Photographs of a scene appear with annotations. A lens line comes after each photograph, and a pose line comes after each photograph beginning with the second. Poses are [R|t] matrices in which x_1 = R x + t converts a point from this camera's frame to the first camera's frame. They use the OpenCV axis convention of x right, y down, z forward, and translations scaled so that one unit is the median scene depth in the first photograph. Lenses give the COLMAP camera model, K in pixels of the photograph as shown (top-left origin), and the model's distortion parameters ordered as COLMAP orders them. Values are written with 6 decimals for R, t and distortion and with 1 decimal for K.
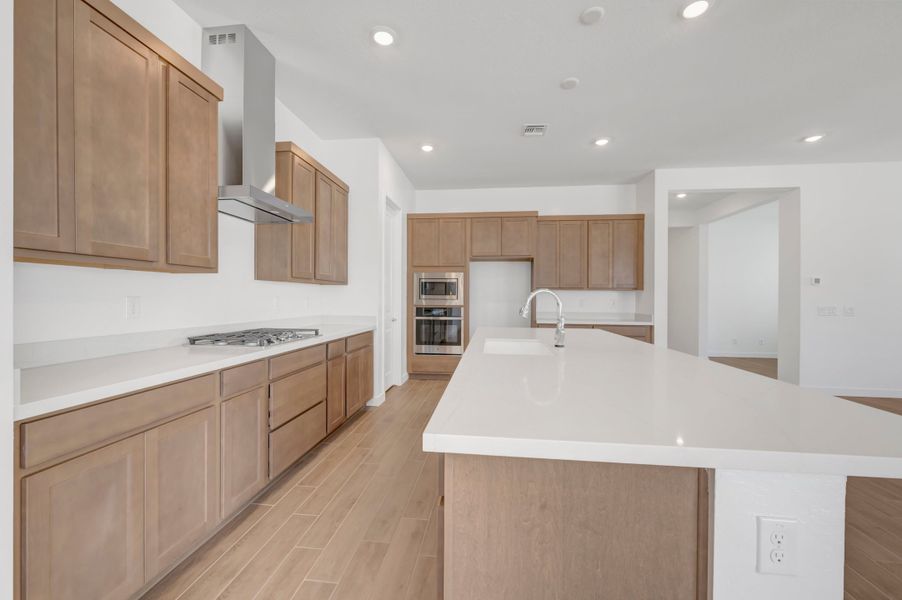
lens RADIAL K [[359.9, 0, 450.1], [0, 359.9, 298.1], [0, 0, 1]] dist [0.001490, -0.000038]
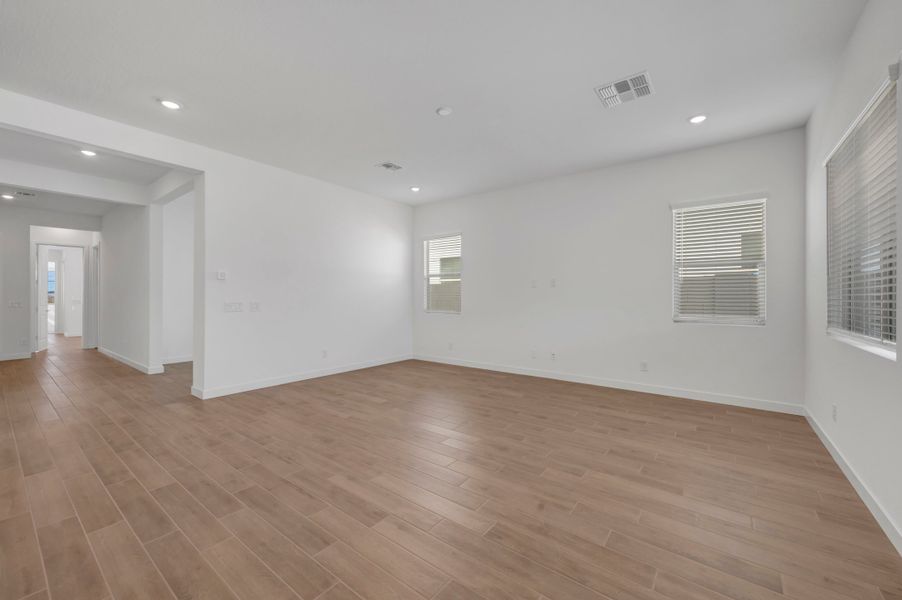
lens RADIAL K [[359.2, 0, 453.3], [0, 359.2, 296.2], [0, 0, 1]] dist [0.001776, 0.000013]
pose [[0.513581, -0.002704, 0.858037, 0.462592], [0.003083, 0.999994, 0.001306, 0.006777], [-0.858036, 0.001975, 0.513586, -0.001458]]
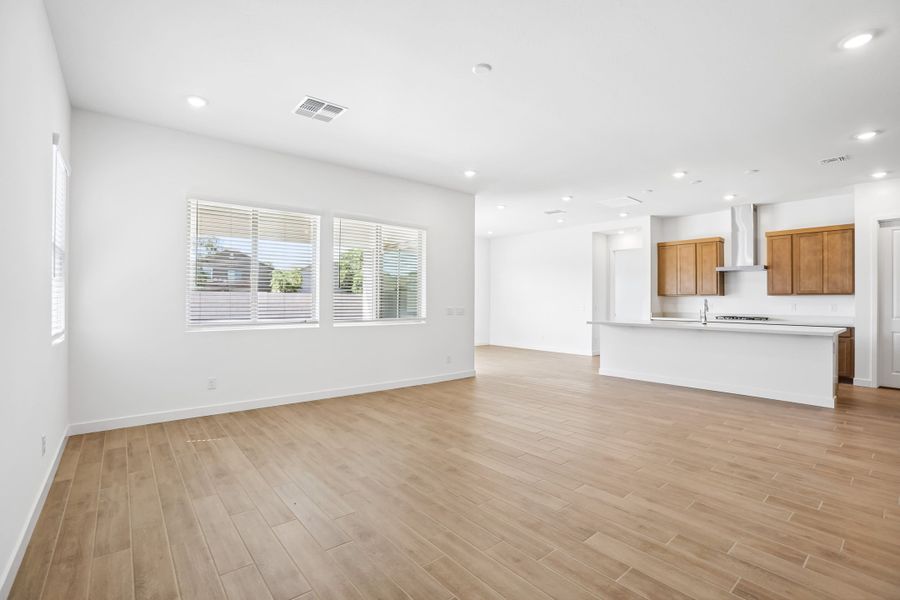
lens RADIAL K [[407.6, 0, 462.3], [0, 407.6, 296.8], [0, 0, 1]] dist [-0.012634, 0.000266]
pose [[-0.675239, -0.018057, -0.737378, 1.479153], [-0.011942, 0.999837, -0.013548, 0.007934], [0.737502, -0.000342, -0.675344, 0.733591]]
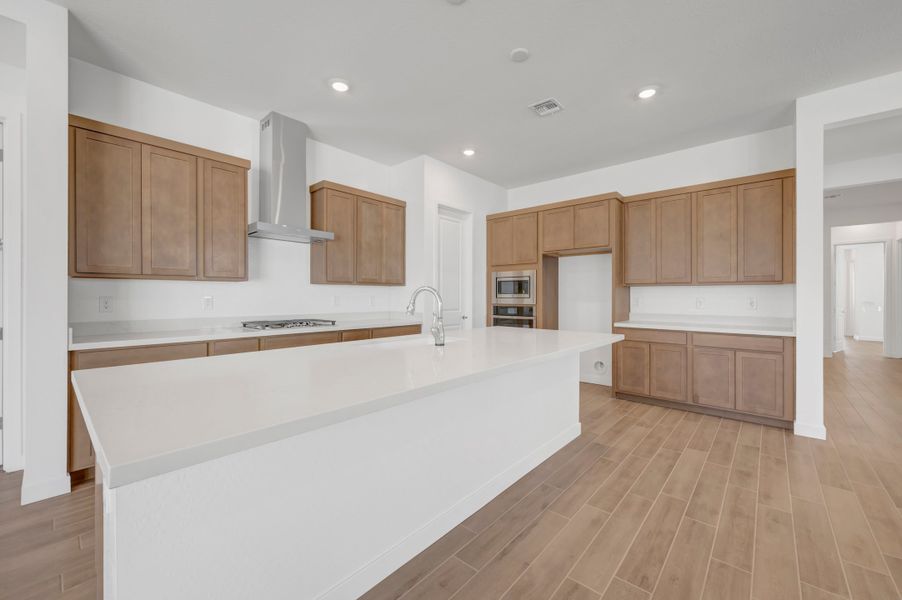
lens RADIAL K [[359.9, 0, 449.9], [0, 359.9, 295.0], [0, 0, 1]] dist [0.001490, -0.000038]
pose [[0.819981, -0.007196, -0.572346, 0.400153], [0.002926, 0.999961, -0.008380, 0.002666], [0.572384, 0.005196, 0.819969, 0.096340]]
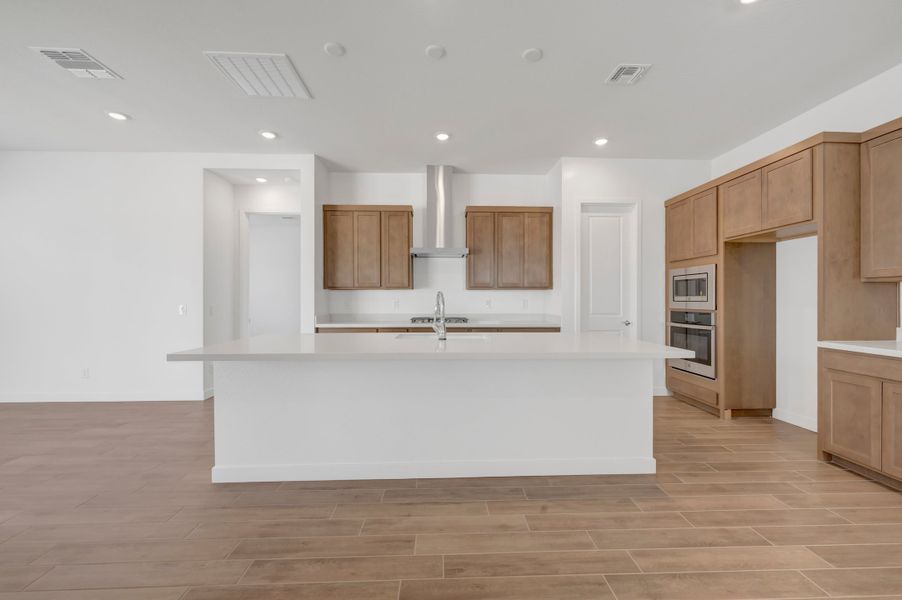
lens RADIAL K [[359.9, 0, 454.2], [0, 359.9, 298.9], [0, 0, 1]] dist [0.001490, -0.000038]
pose [[0.150967, -0.006008, -0.988520, 0.674326], [-0.000374, 0.999981, -0.006135, 0.003102], [0.988539, 0.001296, 0.150962, 0.390001]]
